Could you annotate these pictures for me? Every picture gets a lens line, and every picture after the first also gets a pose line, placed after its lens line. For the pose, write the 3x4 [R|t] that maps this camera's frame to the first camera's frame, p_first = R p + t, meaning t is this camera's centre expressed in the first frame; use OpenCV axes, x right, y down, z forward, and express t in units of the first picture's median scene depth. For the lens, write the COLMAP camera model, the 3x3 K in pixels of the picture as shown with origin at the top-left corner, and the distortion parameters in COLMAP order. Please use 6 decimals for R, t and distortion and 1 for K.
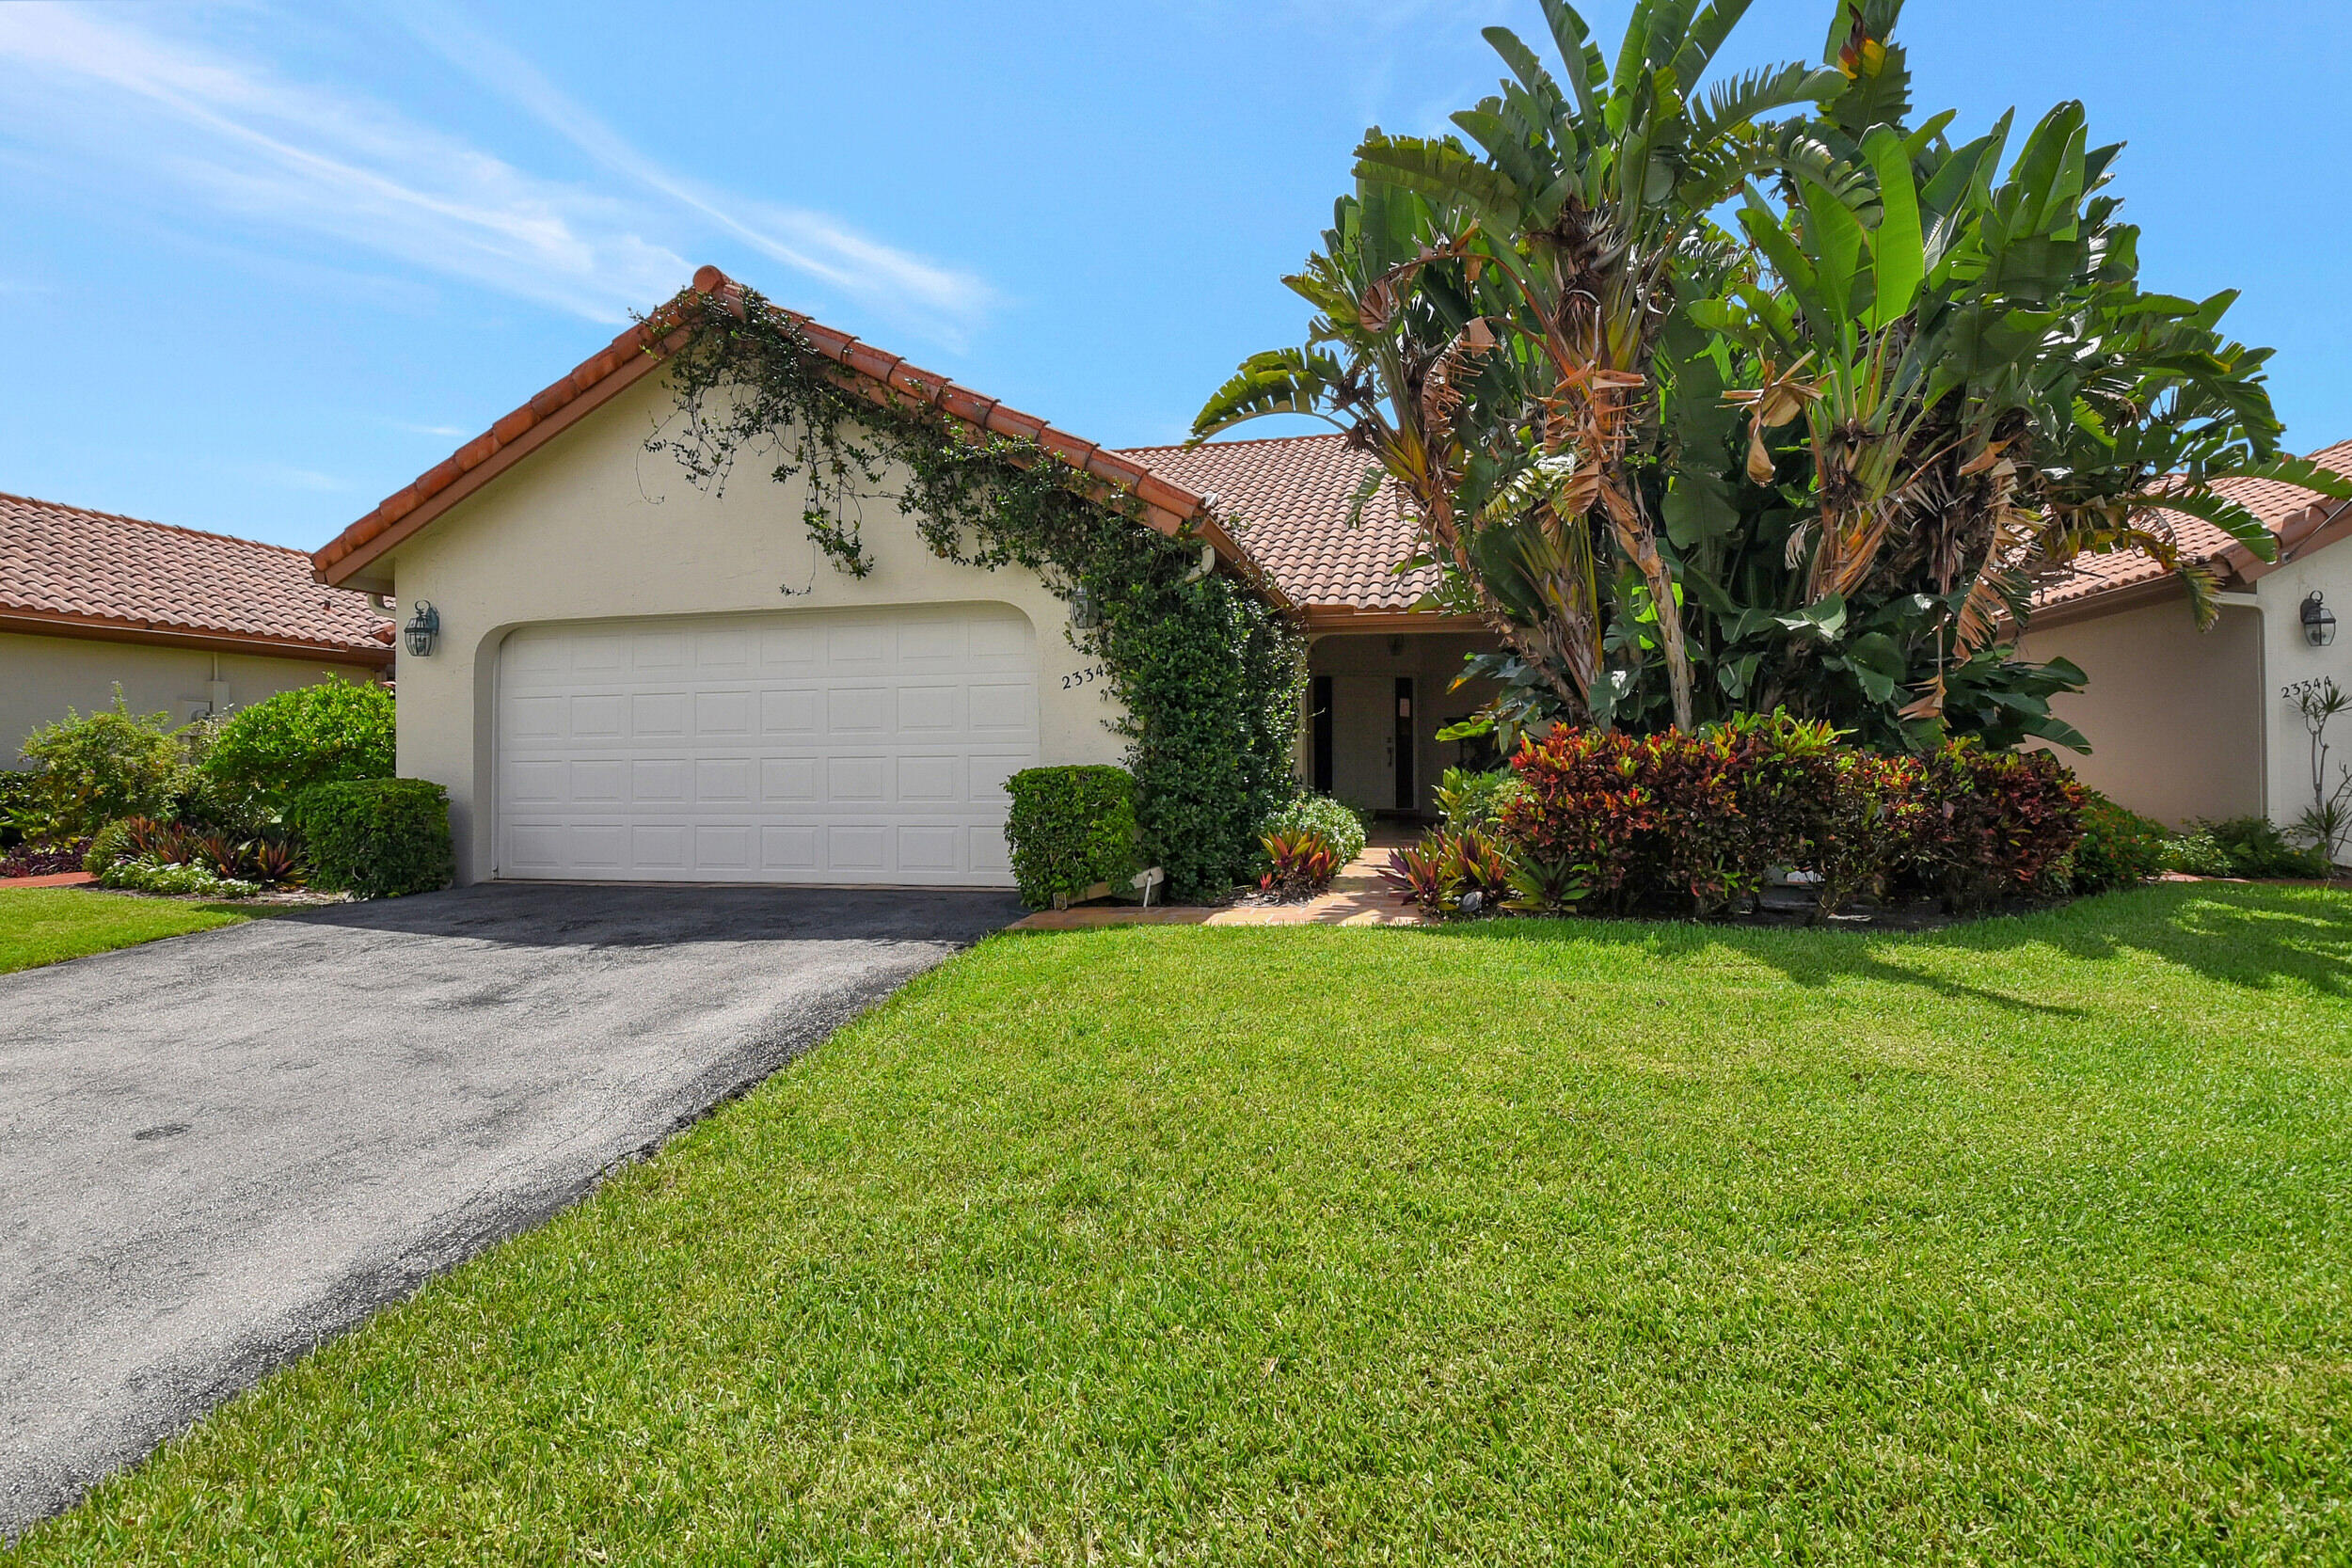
lens RADIAL K [[1078.4, 0, 1116.1], [0, 1078.4, 785.3], [0, 0, 1]] dist [-0.013384, -0.002423]
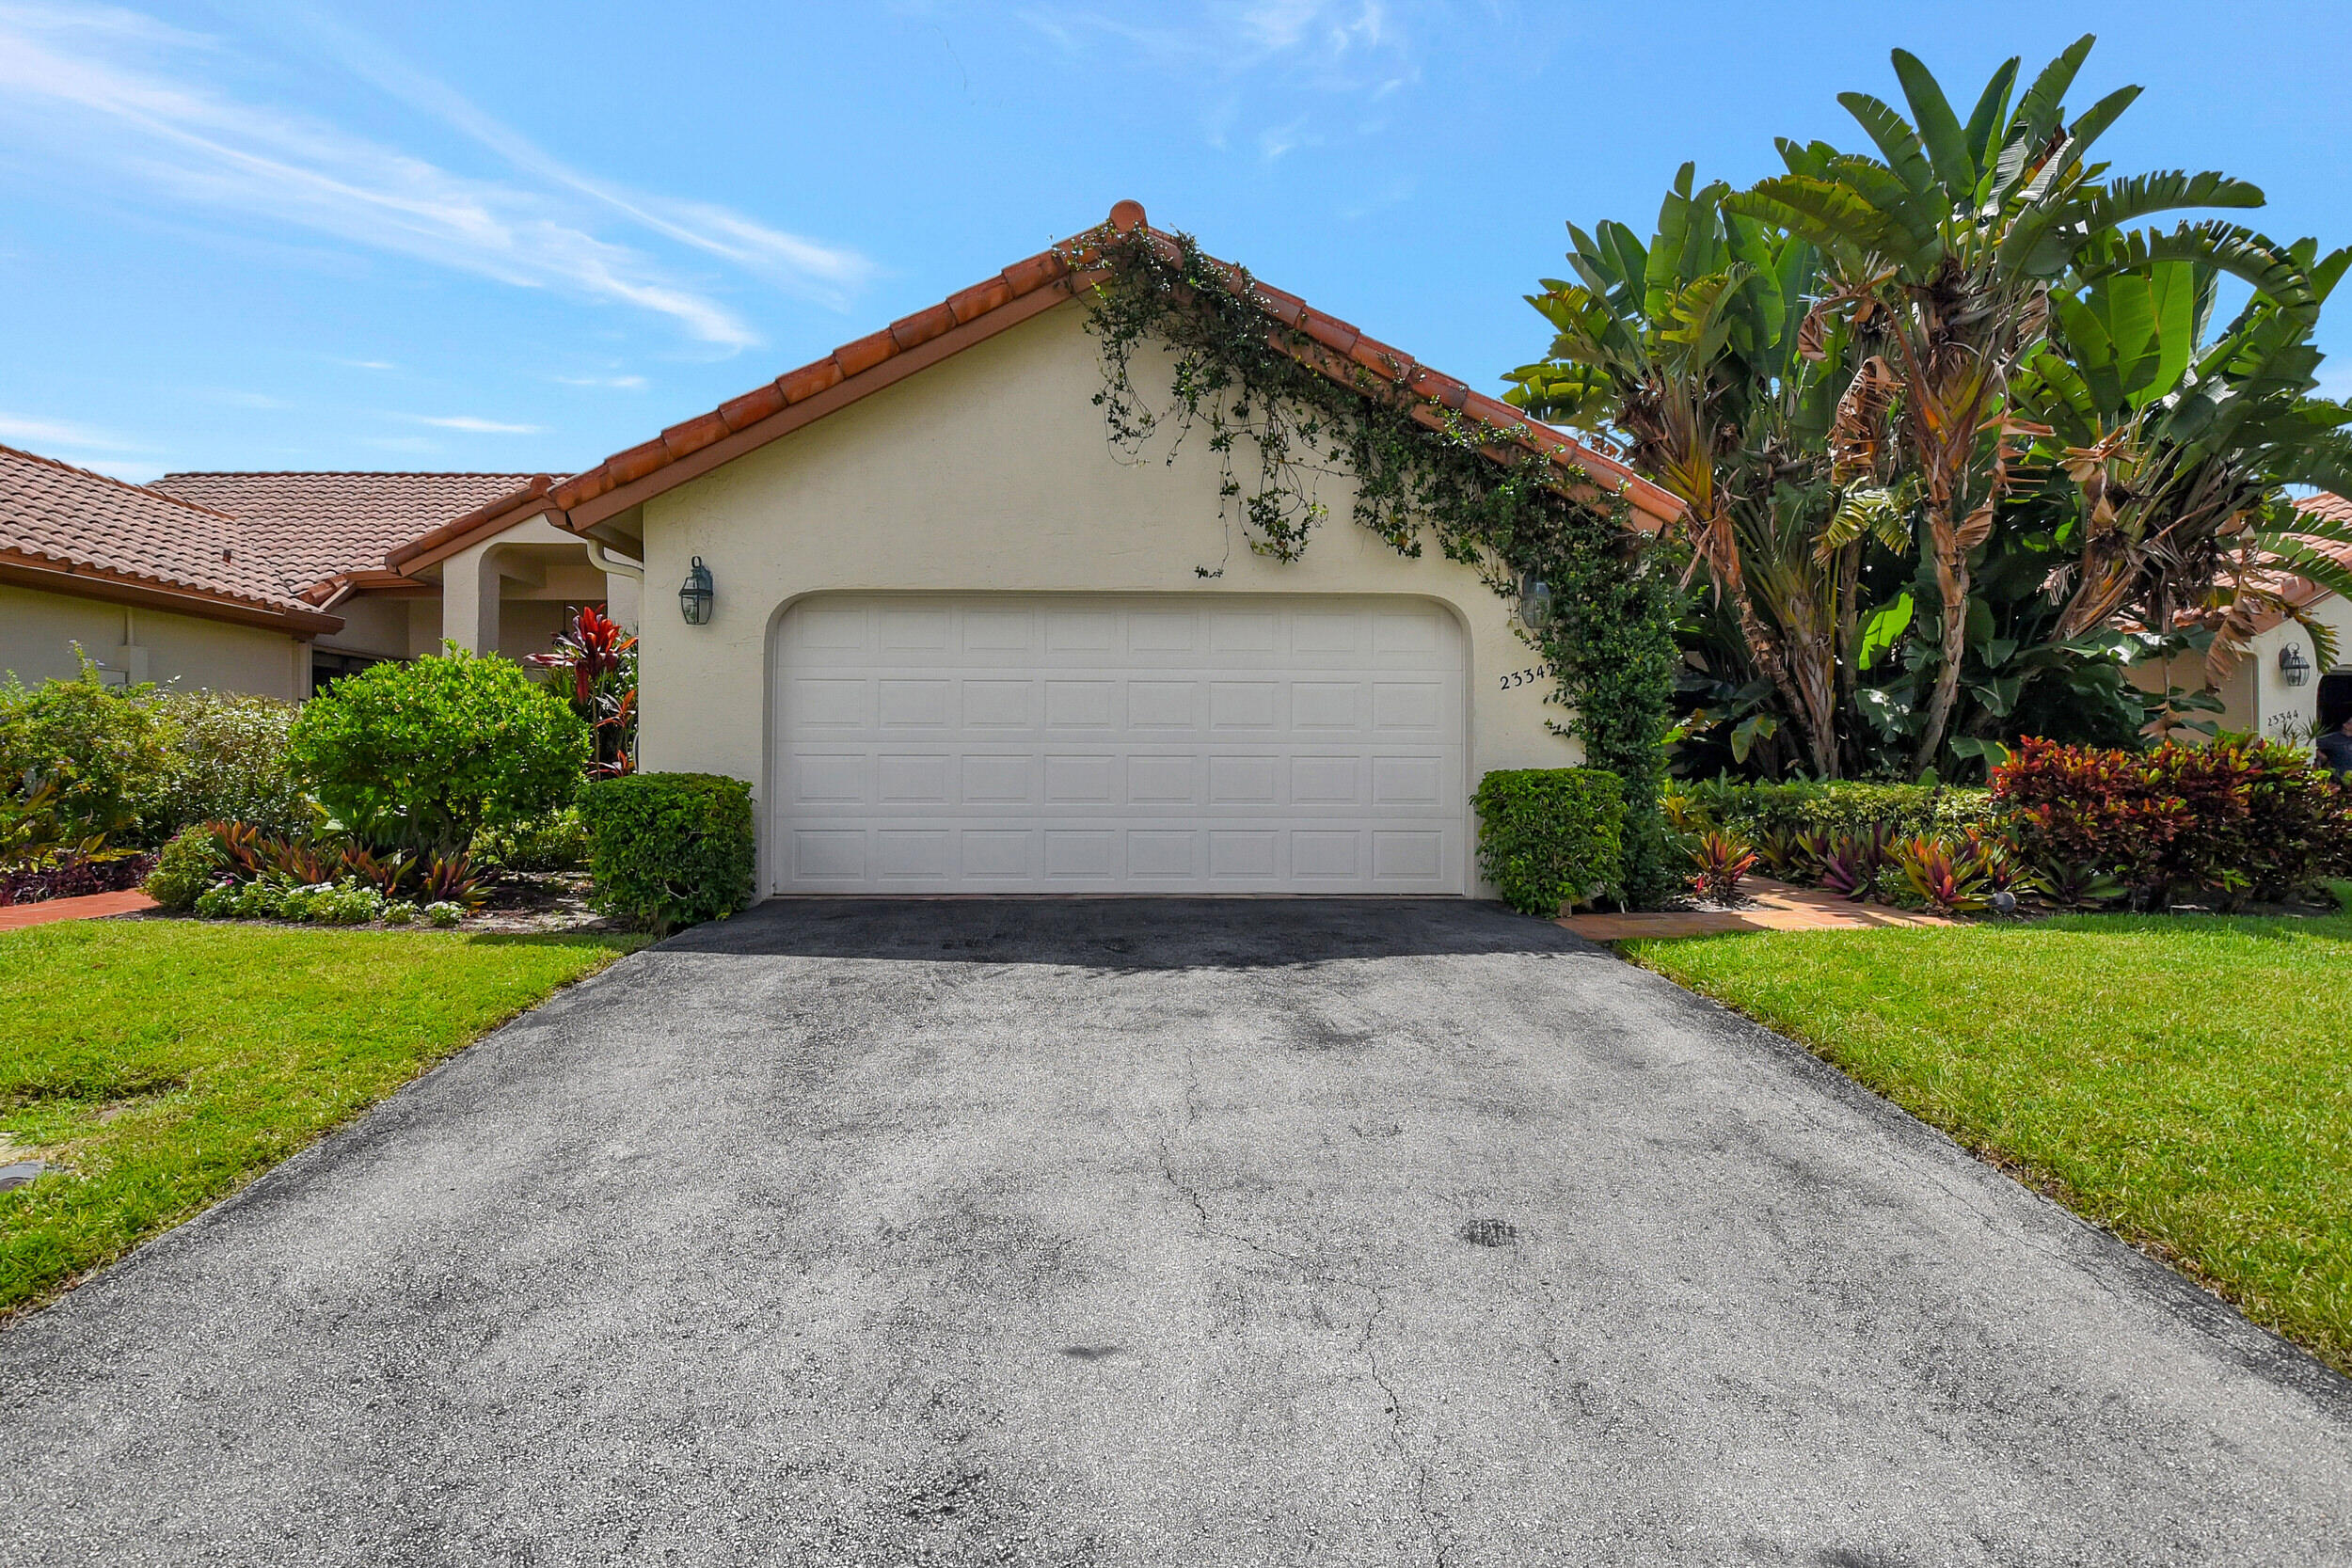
lens RADIAL K [[1078.4, 0, 1173.2], [0, 1078.4, 785.6], [0, 0, 1]] dist [-0.013384, -0.002423]
pose [[0.967245, 0.008564, 0.253701, -0.550356], [-0.007920, 0.999962, -0.003560, 0.002986], [-0.253722, 0.001434, 0.967276, 0.127521]]
